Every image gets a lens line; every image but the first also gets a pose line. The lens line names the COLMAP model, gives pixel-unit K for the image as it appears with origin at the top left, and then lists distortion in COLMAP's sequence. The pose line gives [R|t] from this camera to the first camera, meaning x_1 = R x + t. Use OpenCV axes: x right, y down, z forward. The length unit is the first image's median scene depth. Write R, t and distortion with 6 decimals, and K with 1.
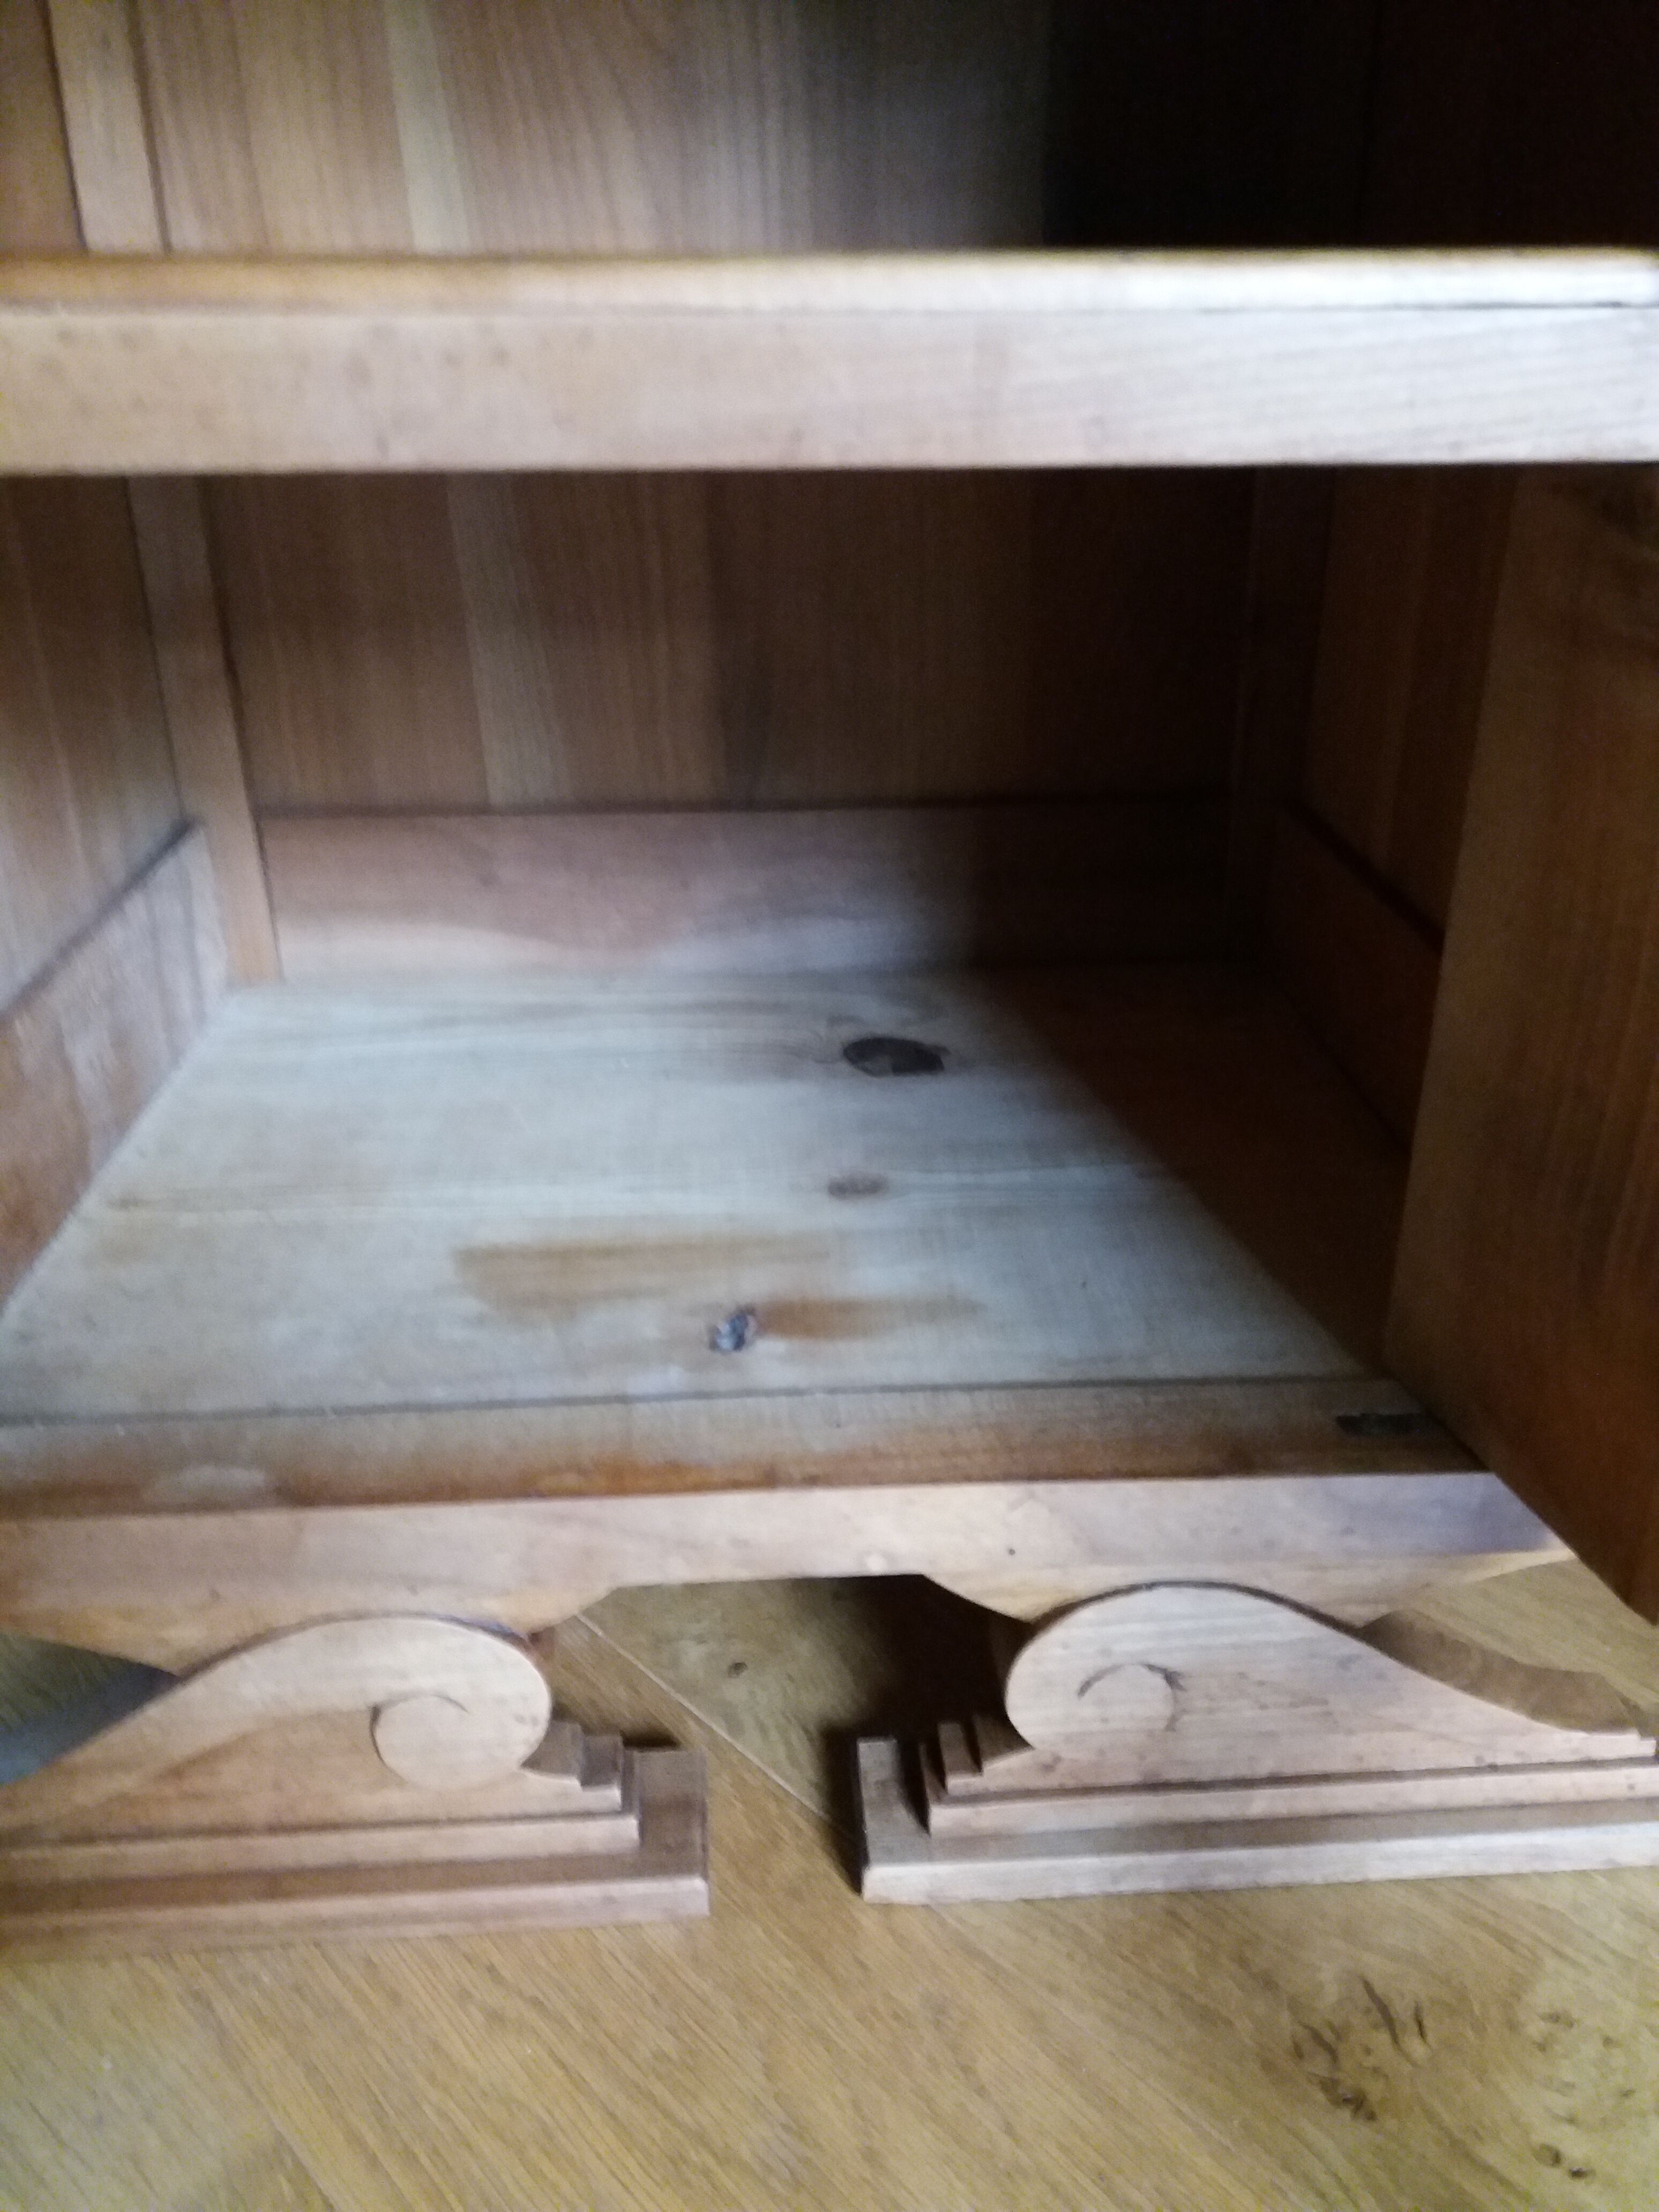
lens RADIAL K [[1803.1, 0, 872.2], [0, 1803.1, 1138.5], [0, 0, 1]] dist [0.090247, -0.119205]
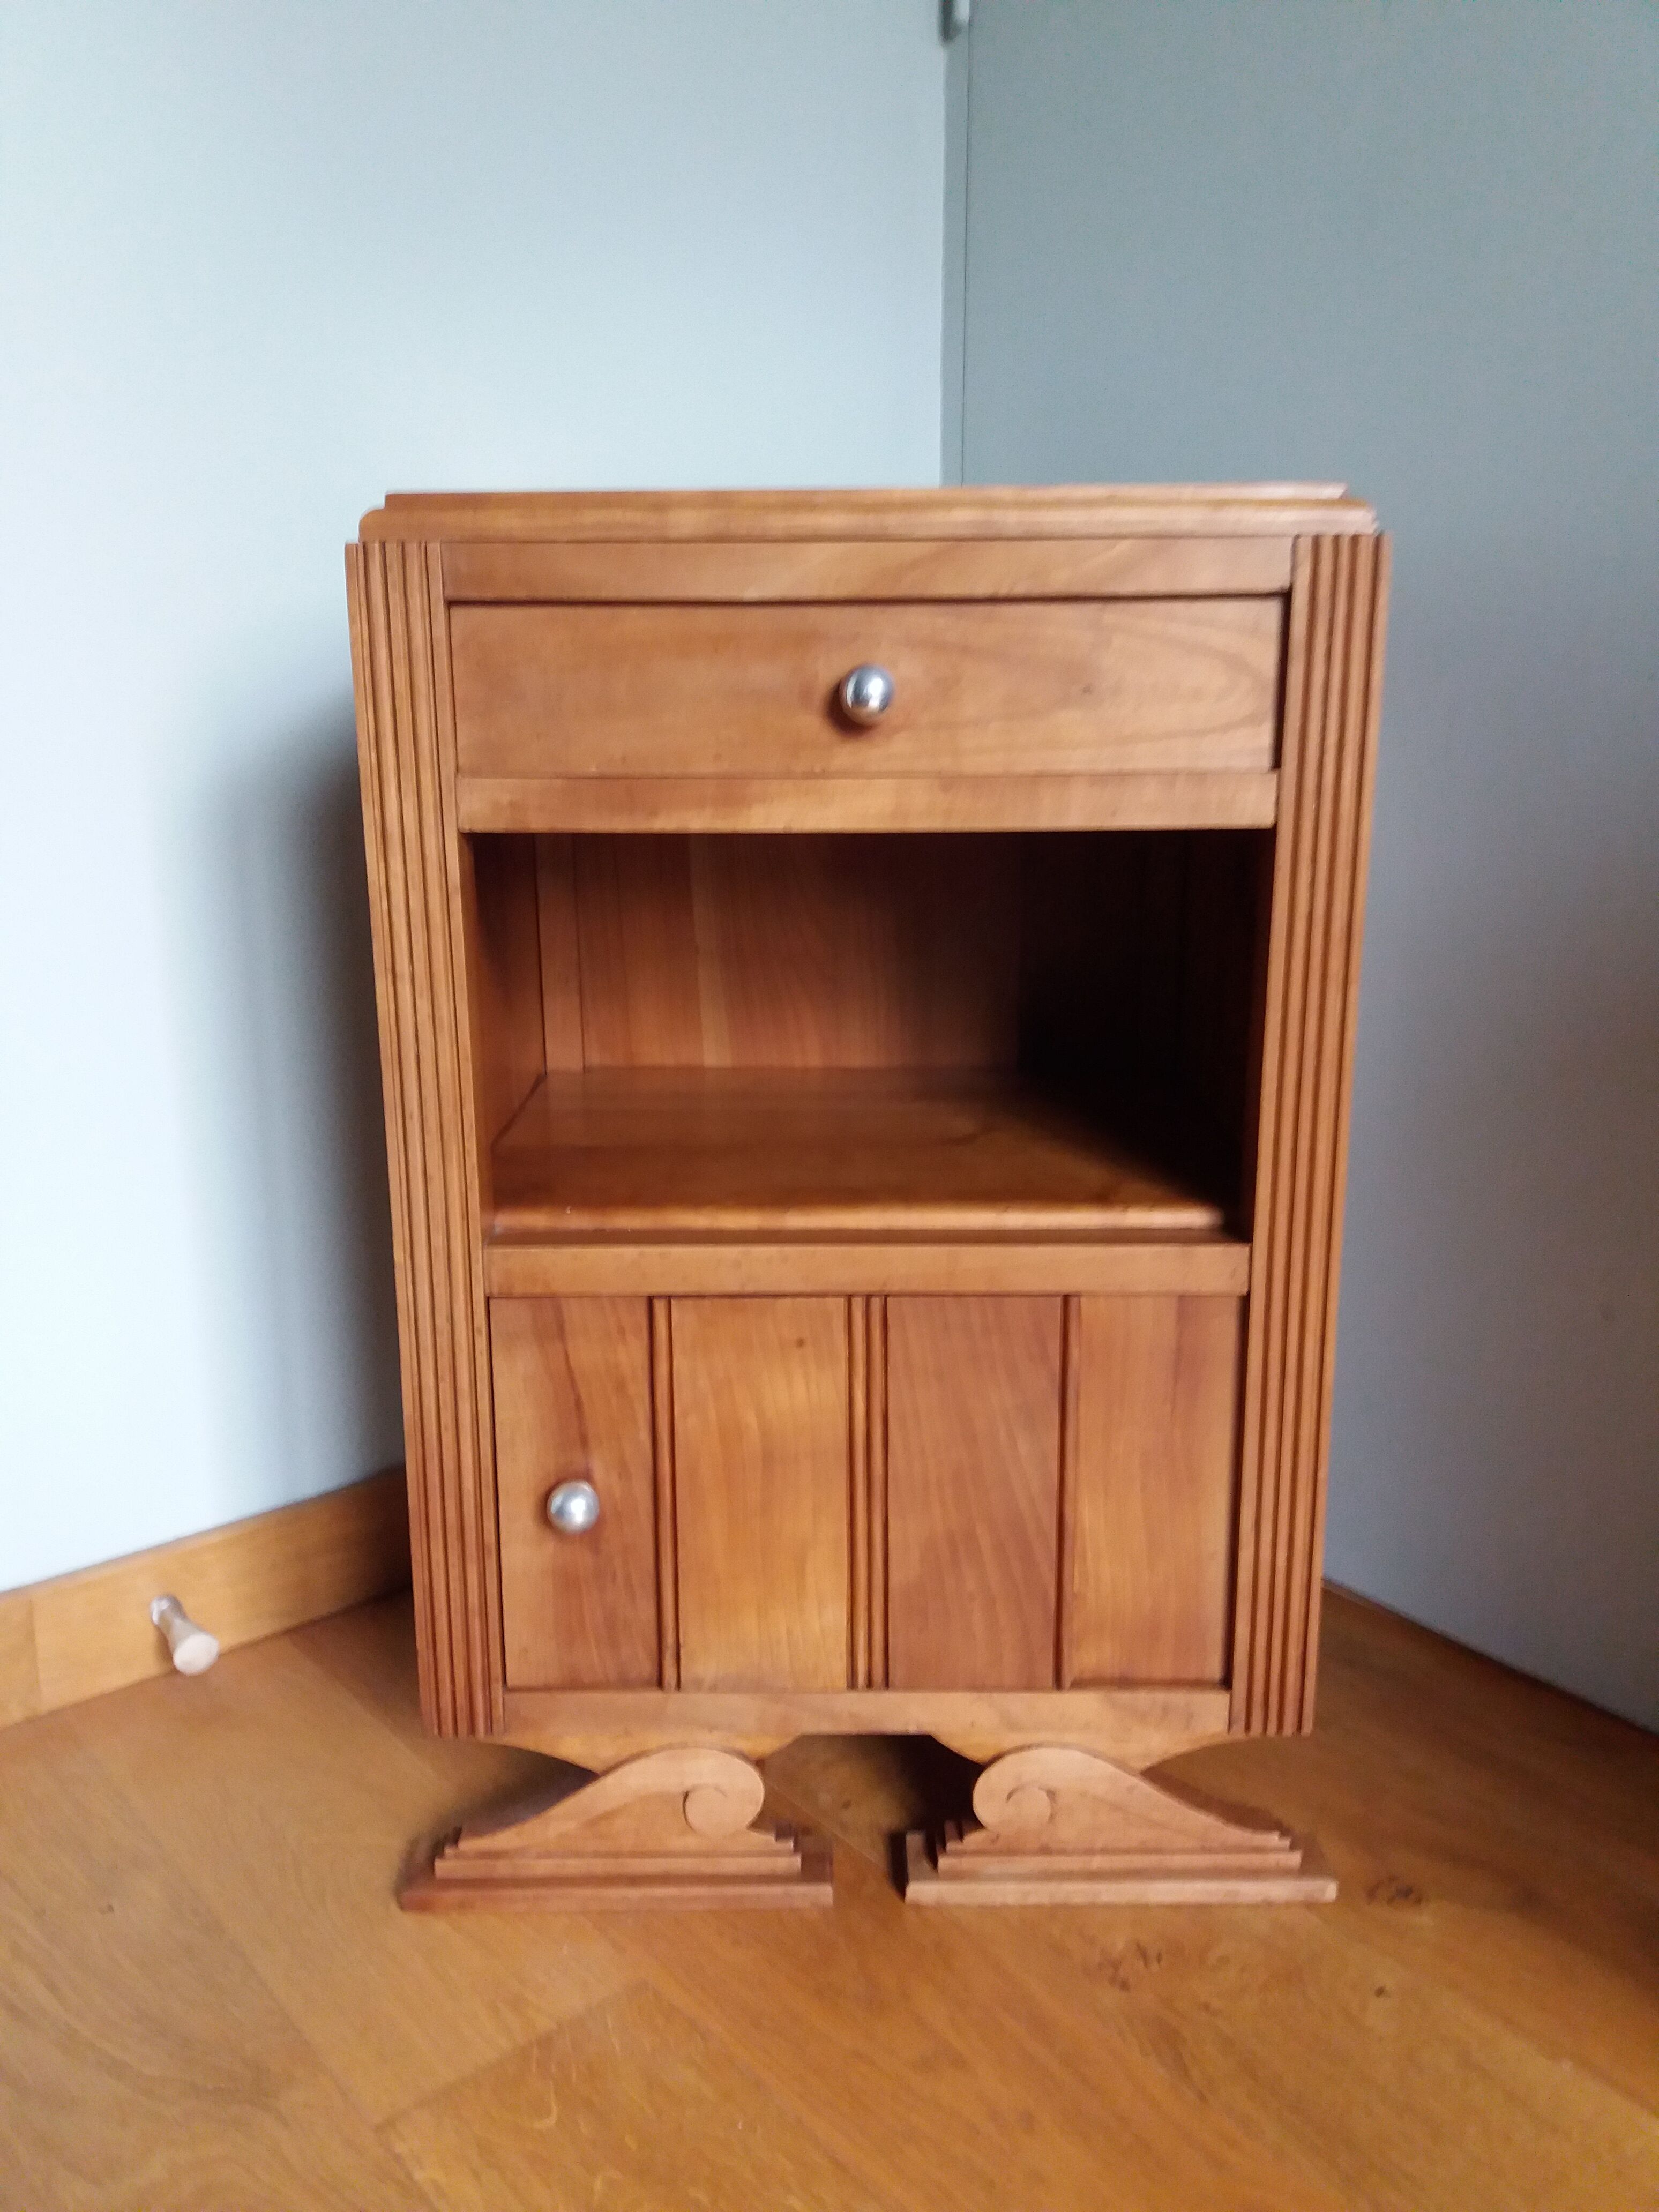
lens RADIAL K [[1811.8, 0, 872.7], [0, 1811.8, 1110.3], [0, 0, 1]] dist [0.056238, -0.067643]
pose [[0.998284, 0.010986, -0.057516, 0.067511], [-0.021967, 0.980769, -0.193934, -0.070894], [0.054280, 0.194864, 0.979327, -1.237612]]
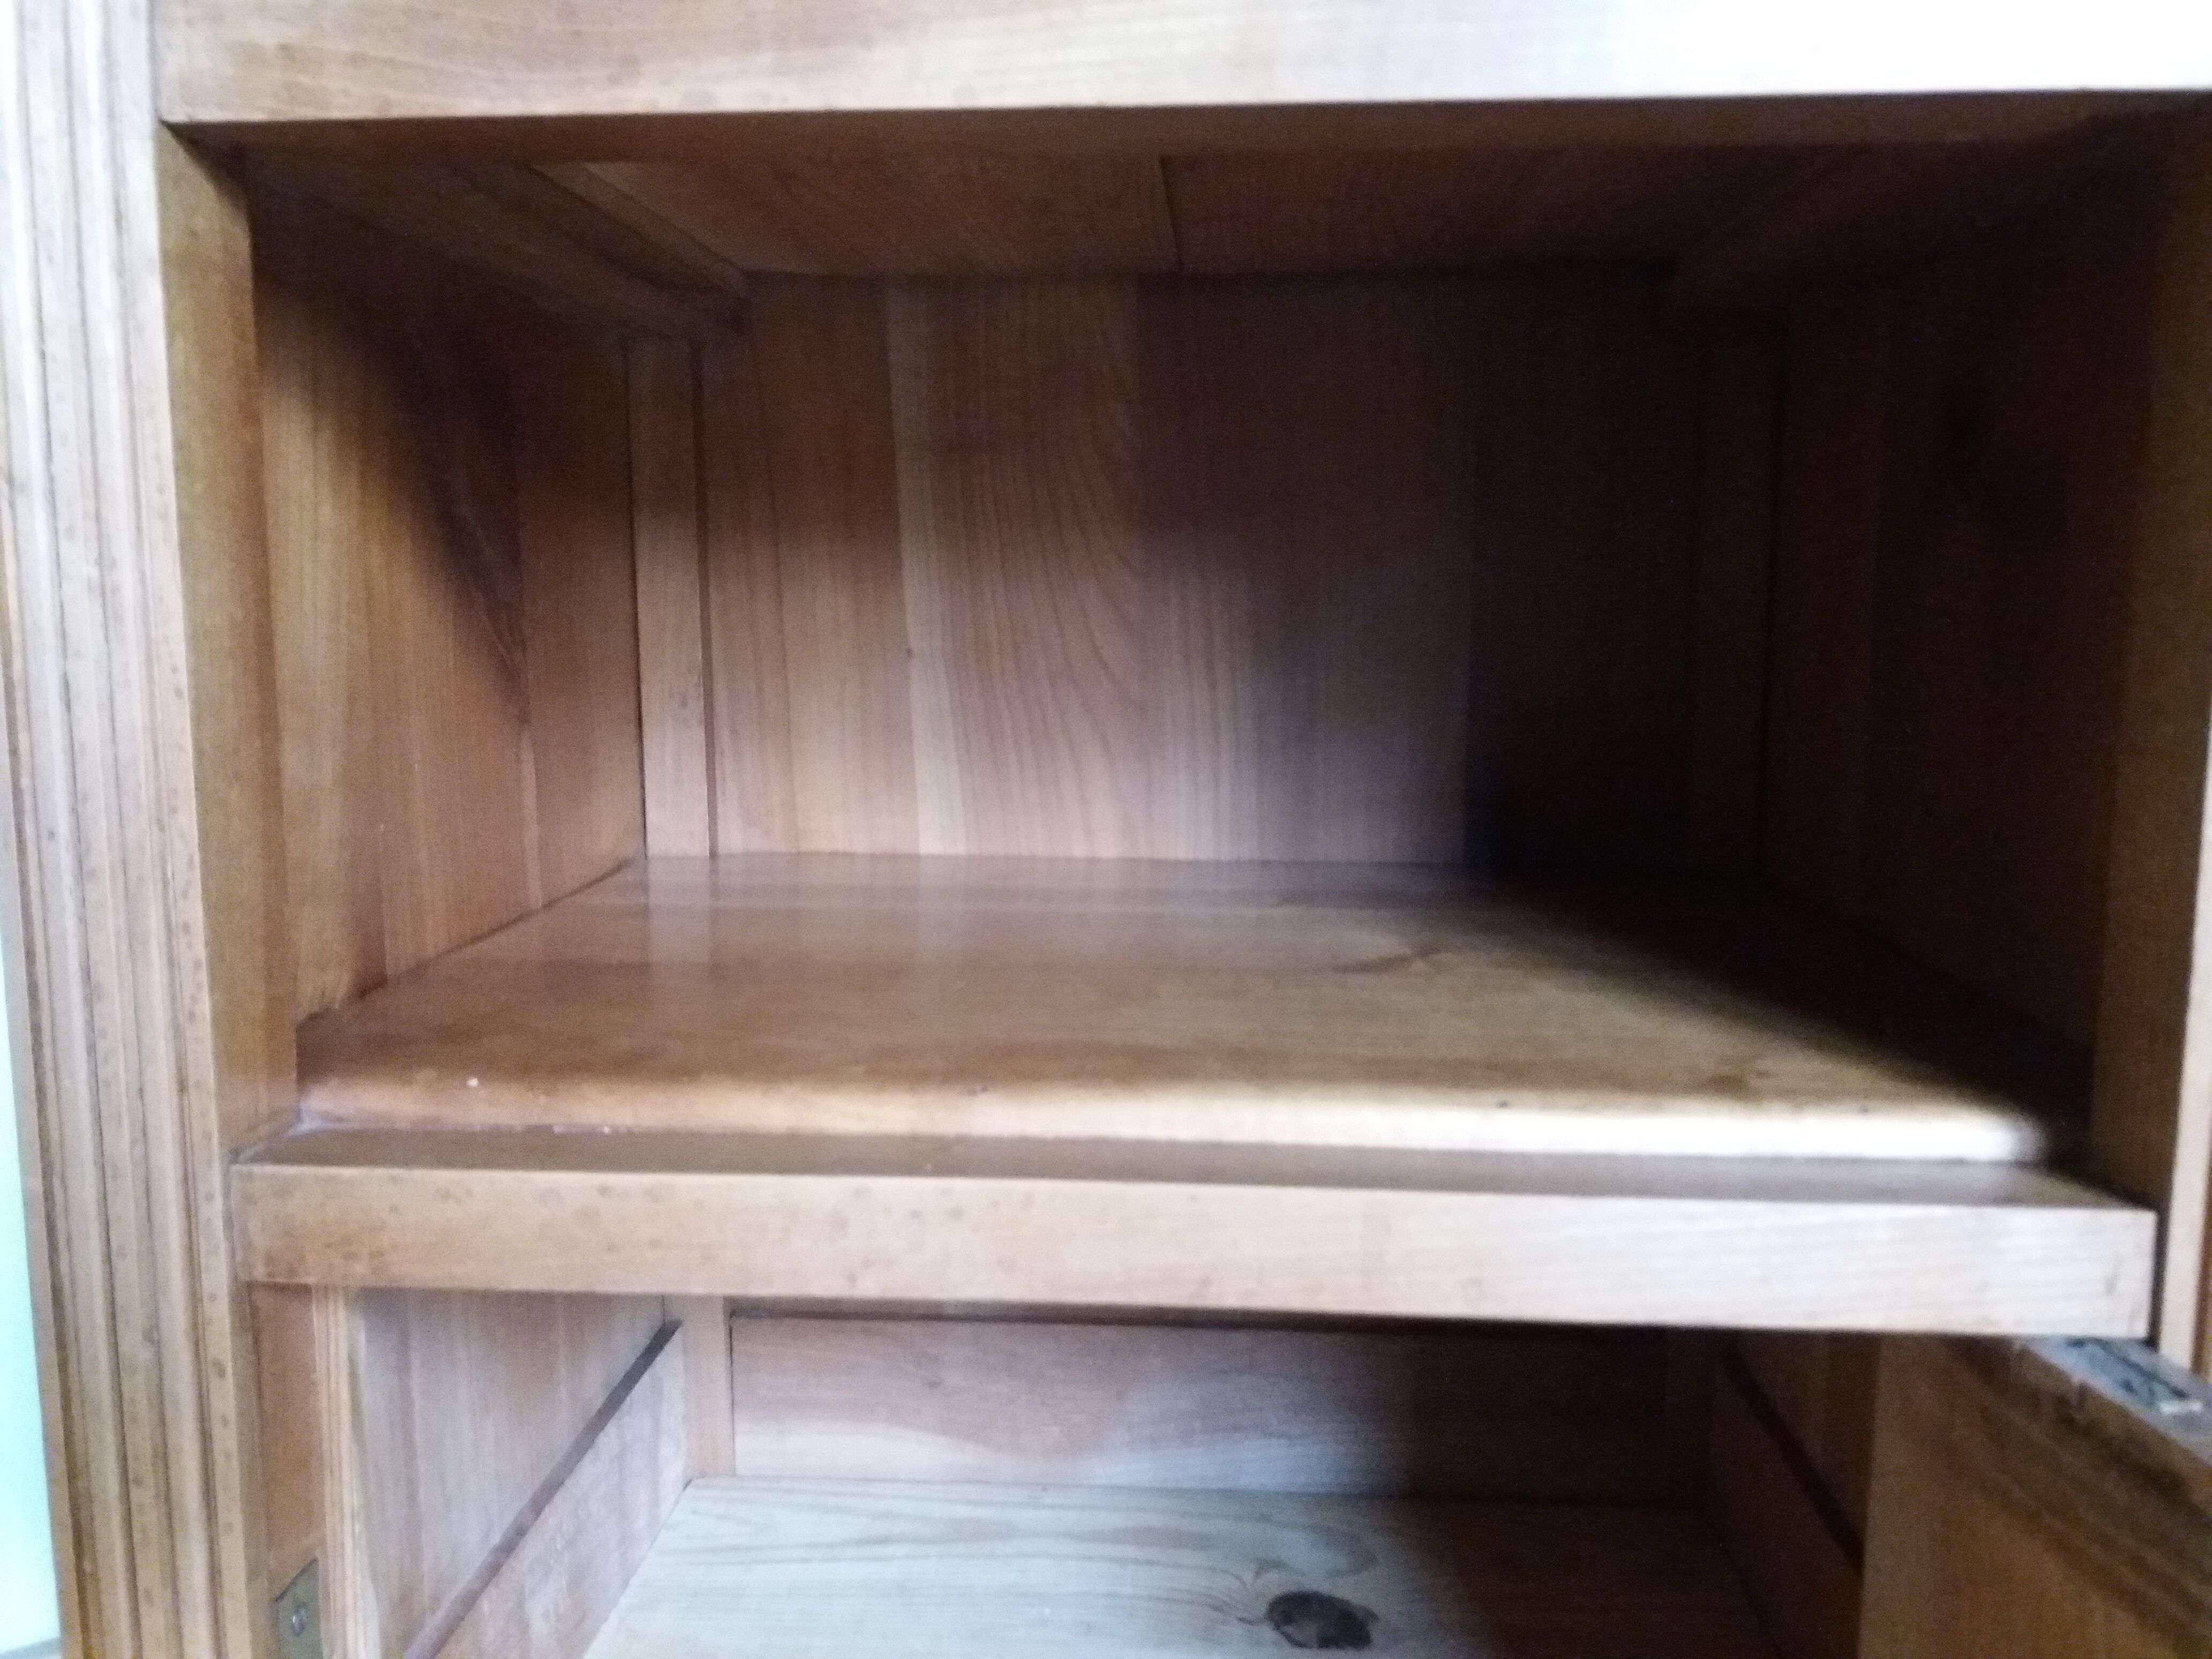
lens RADIAL K [[1811.8, 0, 1106.0], [0, 1811.8, 829.5], [0, 0, 1]] dist [0.056238, -0.067643]
pose [[0.991218, 0.015898, -0.131278, 0.028601], [-0.054472, 0.953696, -0.295798, -0.215394], [0.120497, 0.300351, 0.946187, -0.115852]]
